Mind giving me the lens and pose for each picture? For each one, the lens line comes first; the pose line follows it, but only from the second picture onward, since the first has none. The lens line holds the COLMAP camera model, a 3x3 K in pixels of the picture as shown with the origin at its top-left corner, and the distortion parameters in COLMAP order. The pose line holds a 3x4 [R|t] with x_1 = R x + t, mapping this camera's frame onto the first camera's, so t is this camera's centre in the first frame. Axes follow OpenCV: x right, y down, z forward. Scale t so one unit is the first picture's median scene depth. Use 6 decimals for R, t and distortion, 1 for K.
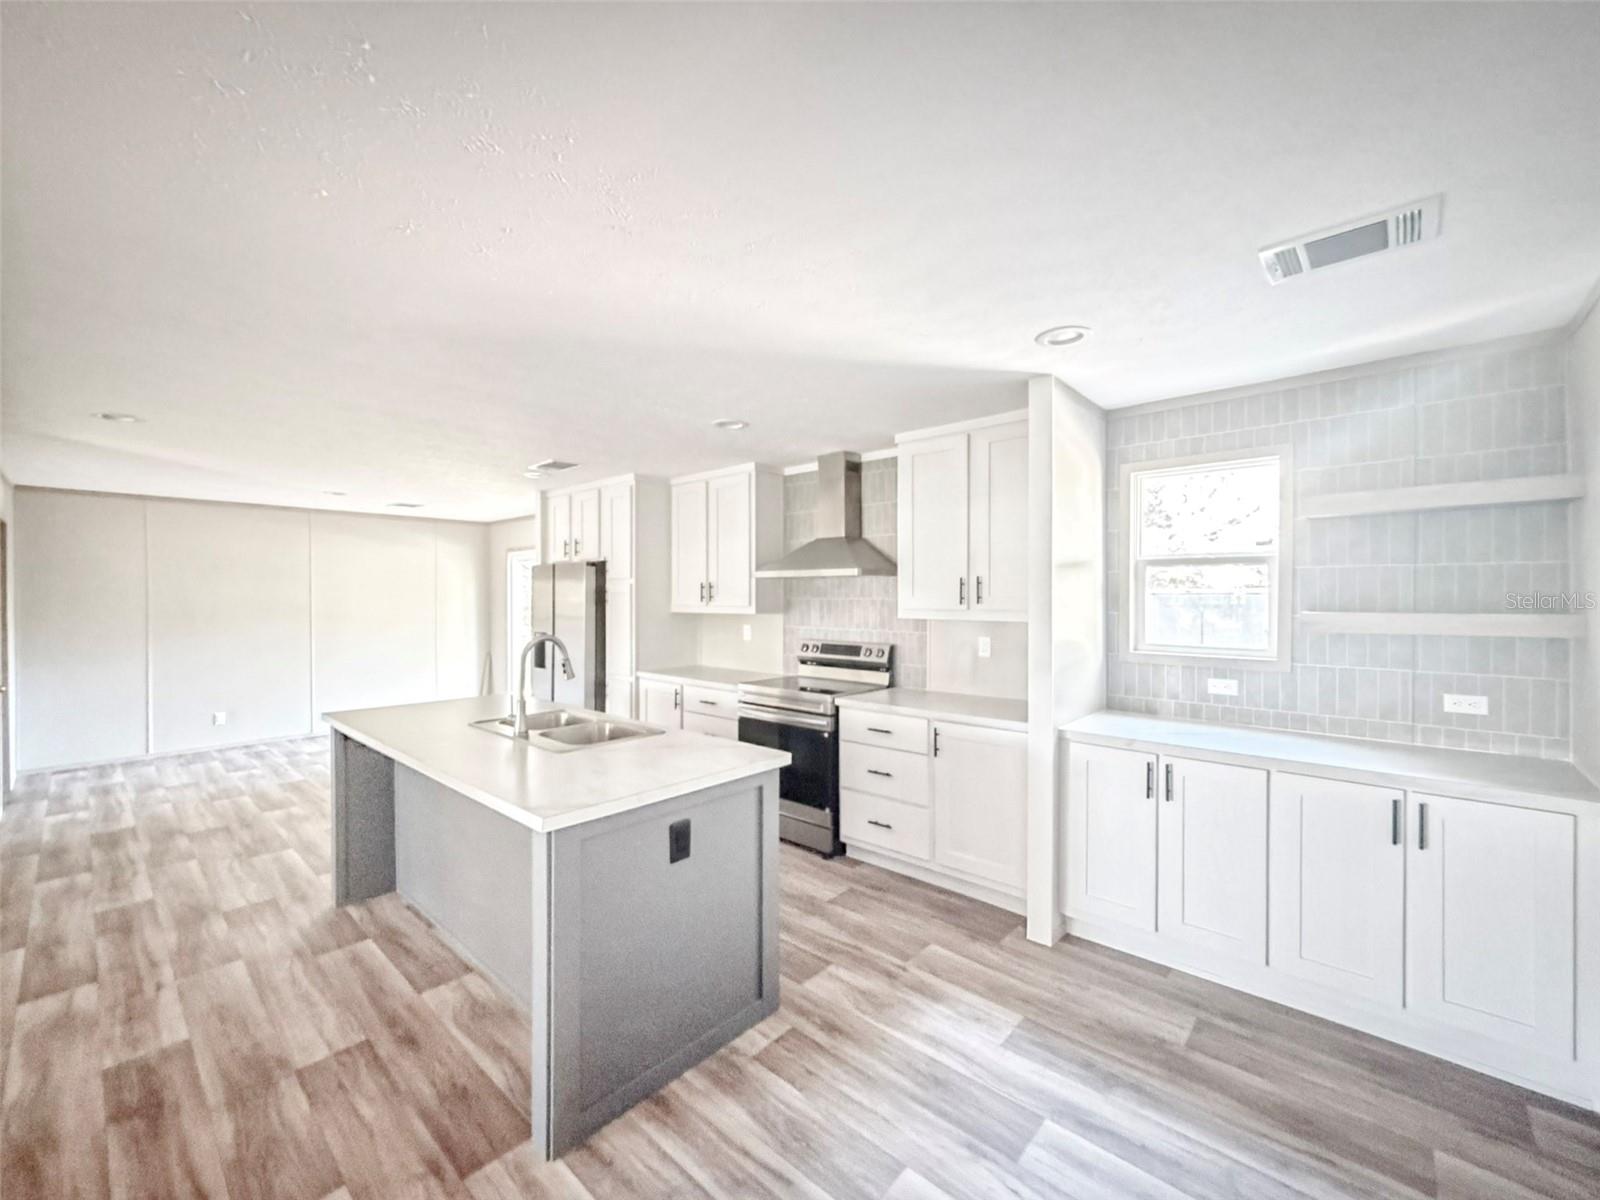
lens RADIAL K [[661.4, 0, 800.0], [0, 661.4, 600.0], [0, 0, 1]] dist [0.000088, 0.000480]
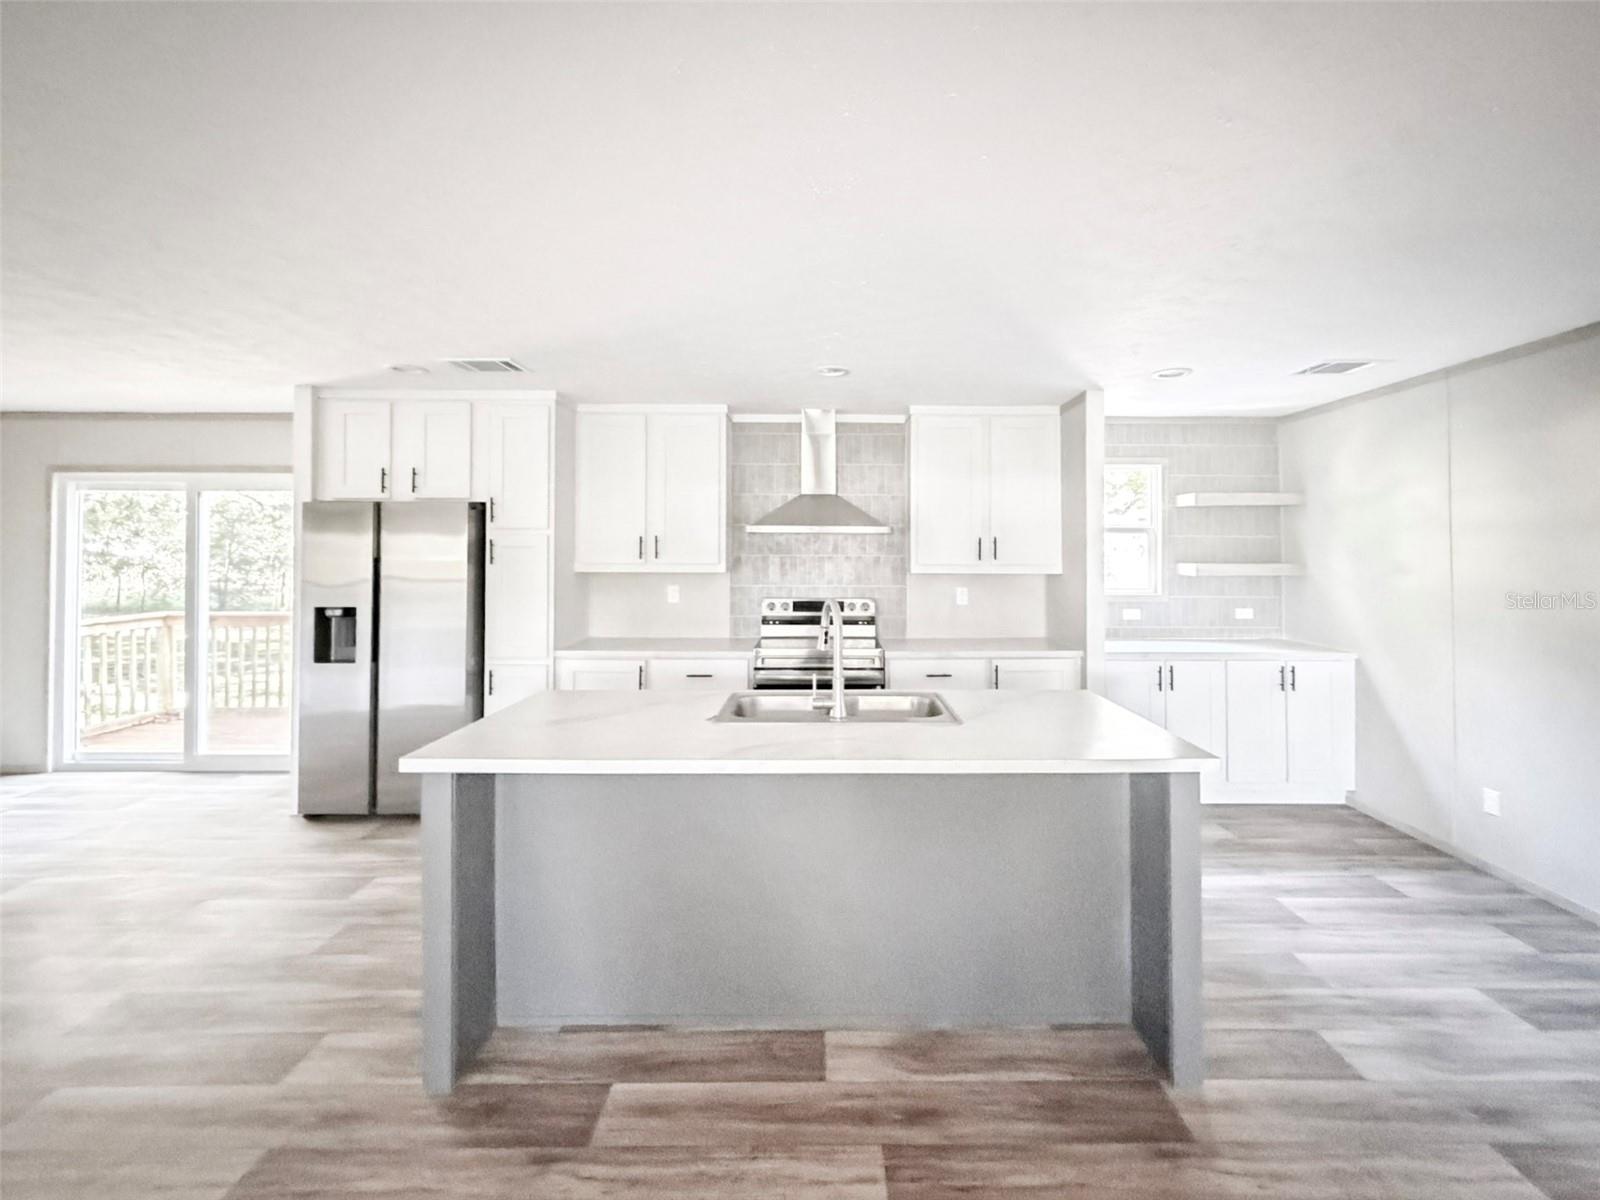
lens RADIAL K [[676.9, 0, 827.1], [0, 676.9, 544.1], [0, 0, 1]] dist [-0.000047, 0.000042]
pose [[0.728530, 0.012409, 0.684901, -0.609395], [0.000874, 0.999818, -0.019044, 0.000670], [-0.685013, 0.014472, 0.728387, 0.236603]]
